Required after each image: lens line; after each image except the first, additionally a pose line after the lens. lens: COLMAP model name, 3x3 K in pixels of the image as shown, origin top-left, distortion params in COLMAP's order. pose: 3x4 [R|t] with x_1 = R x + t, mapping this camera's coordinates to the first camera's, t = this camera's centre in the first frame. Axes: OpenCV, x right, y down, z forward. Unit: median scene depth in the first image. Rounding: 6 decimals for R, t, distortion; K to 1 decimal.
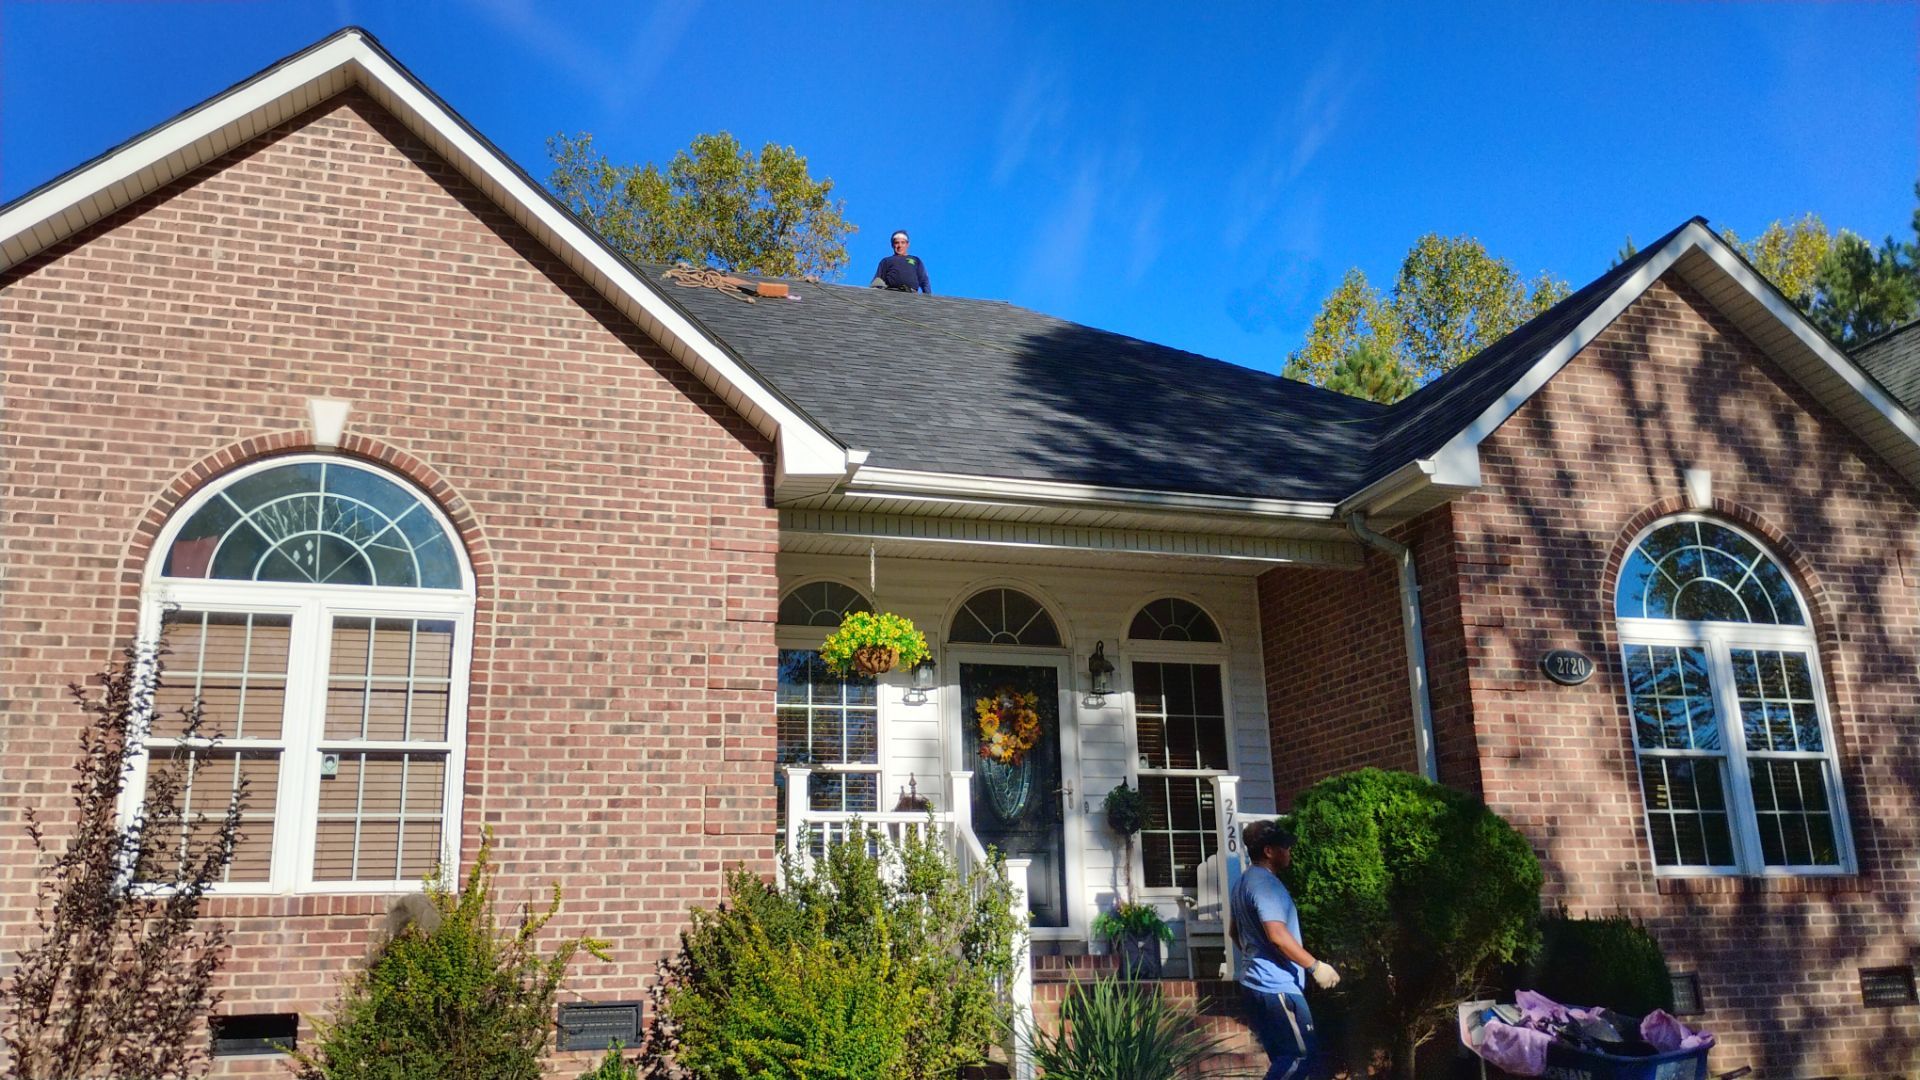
lens RADIAL K [[1596.6, 0, 960.0], [0, 1596.6, 540.0], [0, 0, 1]] dist [0.072803, -0.097238]
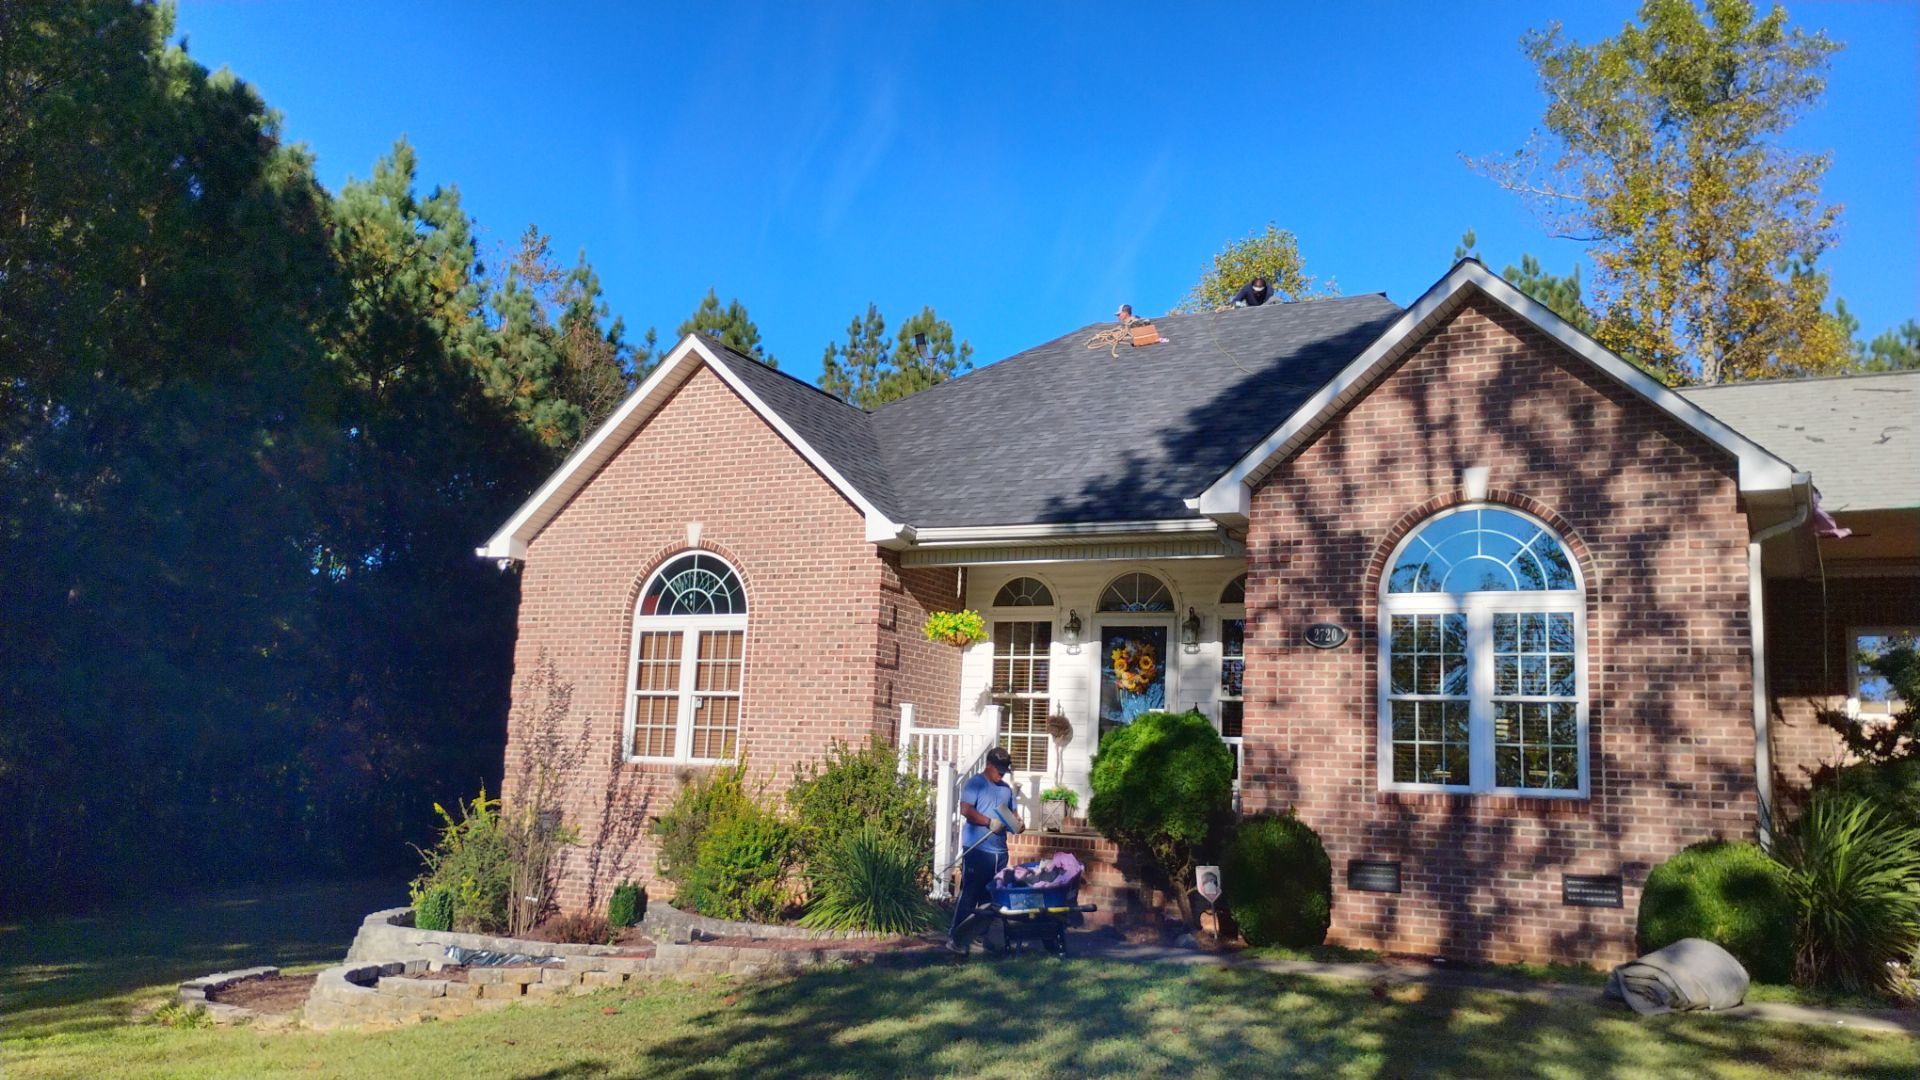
lens RADIAL K [[1596.6, 0, 960.0], [0, 1596.6, 540.0], [0, 0, 1]] dist [0.072803, -0.097238]
pose [[0.694153, -0.056455, -0.717611, 1.098559], [0.126654, 0.990946, 0.044556, -0.096805], [0.708598, -0.121817, 0.695018, -0.143123]]
